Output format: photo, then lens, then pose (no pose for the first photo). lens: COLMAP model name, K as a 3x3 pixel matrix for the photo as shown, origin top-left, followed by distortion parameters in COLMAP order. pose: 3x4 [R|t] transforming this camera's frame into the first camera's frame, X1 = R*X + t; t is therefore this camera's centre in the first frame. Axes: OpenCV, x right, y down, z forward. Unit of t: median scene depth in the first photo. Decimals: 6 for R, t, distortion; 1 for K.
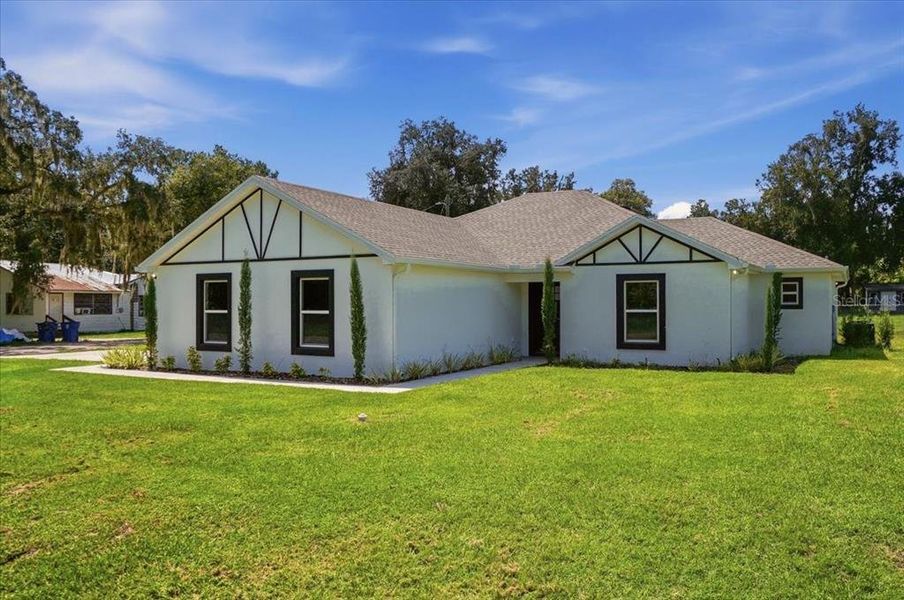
lens RADIAL K [[685.2, 0, 452.0], [0, 685.2, 300.0], [0, 0, 1]] dist [-0.040227, -0.004142]
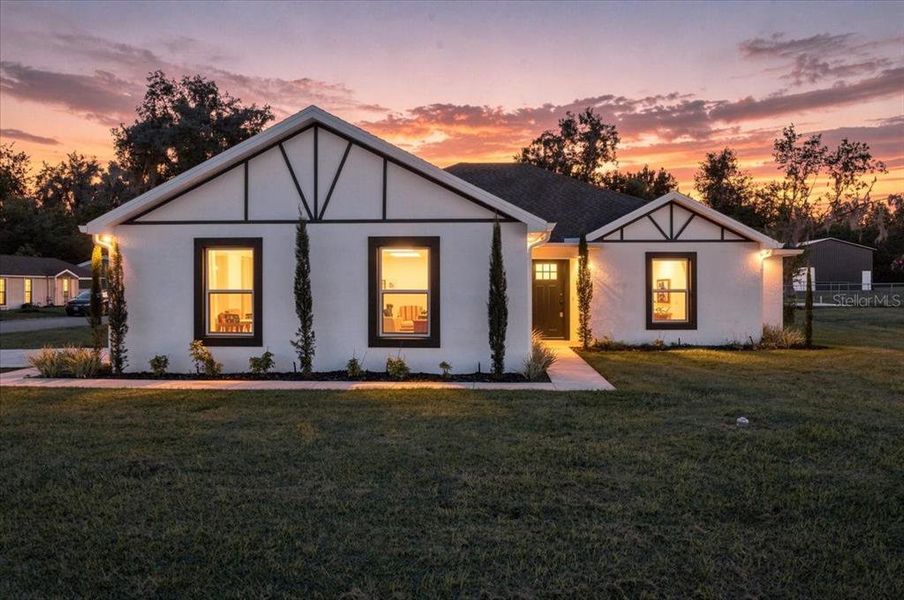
lens RADIAL K [[685.2, 0, 452.0], [0, 685.2, 300.0], [0, 0, 1]] dist [-0.040227, -0.004142]
pose [[0.904801, -0.007643, 0.425765, -0.406952], [-0.004441, 0.999615, 0.027382, 0.005092], [-0.425811, -0.026666, 0.904419, 0.230128]]
